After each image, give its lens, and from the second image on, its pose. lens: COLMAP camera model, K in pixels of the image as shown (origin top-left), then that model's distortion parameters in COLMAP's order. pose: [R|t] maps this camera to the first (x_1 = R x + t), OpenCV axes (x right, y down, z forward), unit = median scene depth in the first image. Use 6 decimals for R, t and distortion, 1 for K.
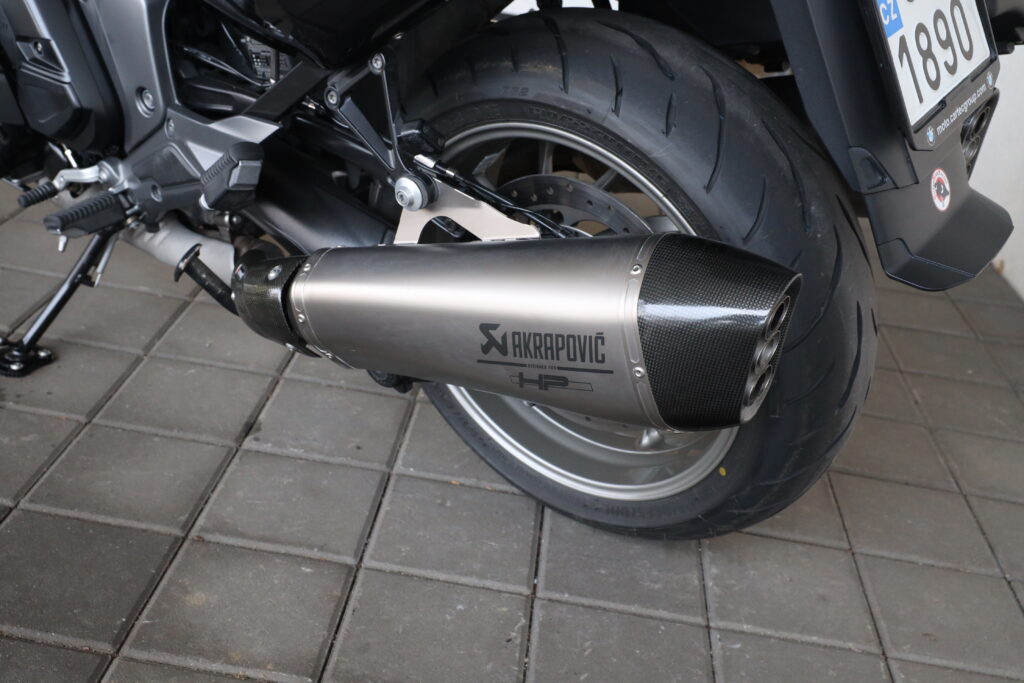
lens RADIAL K [[1141.1, 0, 512.7], [0, 1141.1, 338.9], [0, 0, 1]] dist [-0.004830, 0.000000]
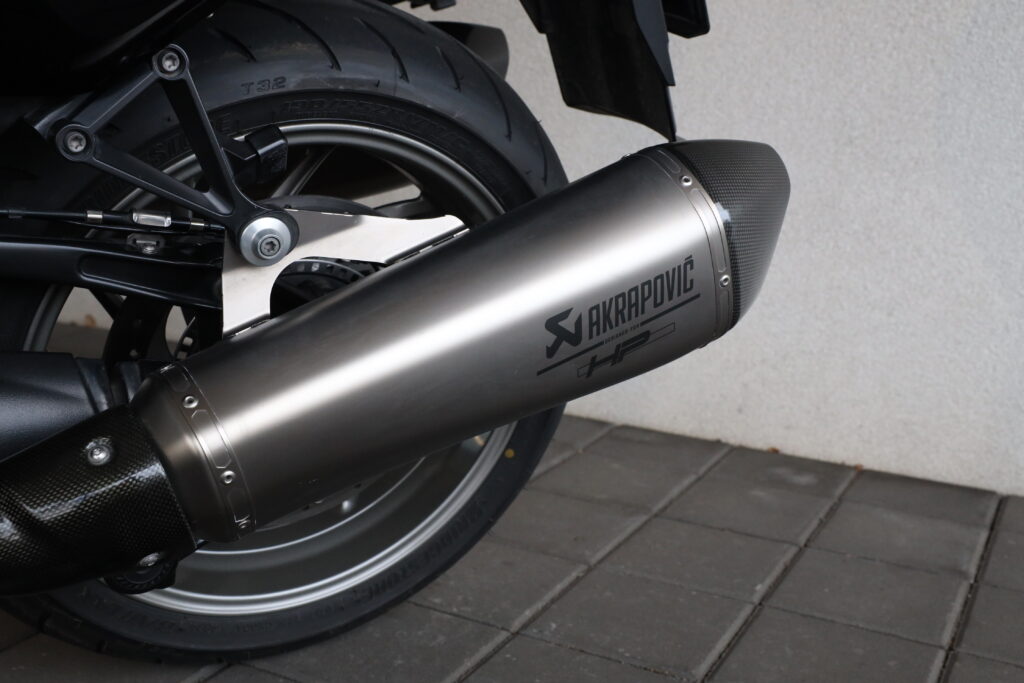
lens RADIAL K [[1193.0, 0, 513.2], [0, 1193.0, 344.3], [0, 0, 1]] dist [-0.006493, 0.000000]
pose [[0.377672, -0.323648, 0.867534, -0.778296], [0.411859, 0.897854, 0.155660, -0.140147], [-0.829298, 0.298513, 0.472392, 0.641213]]
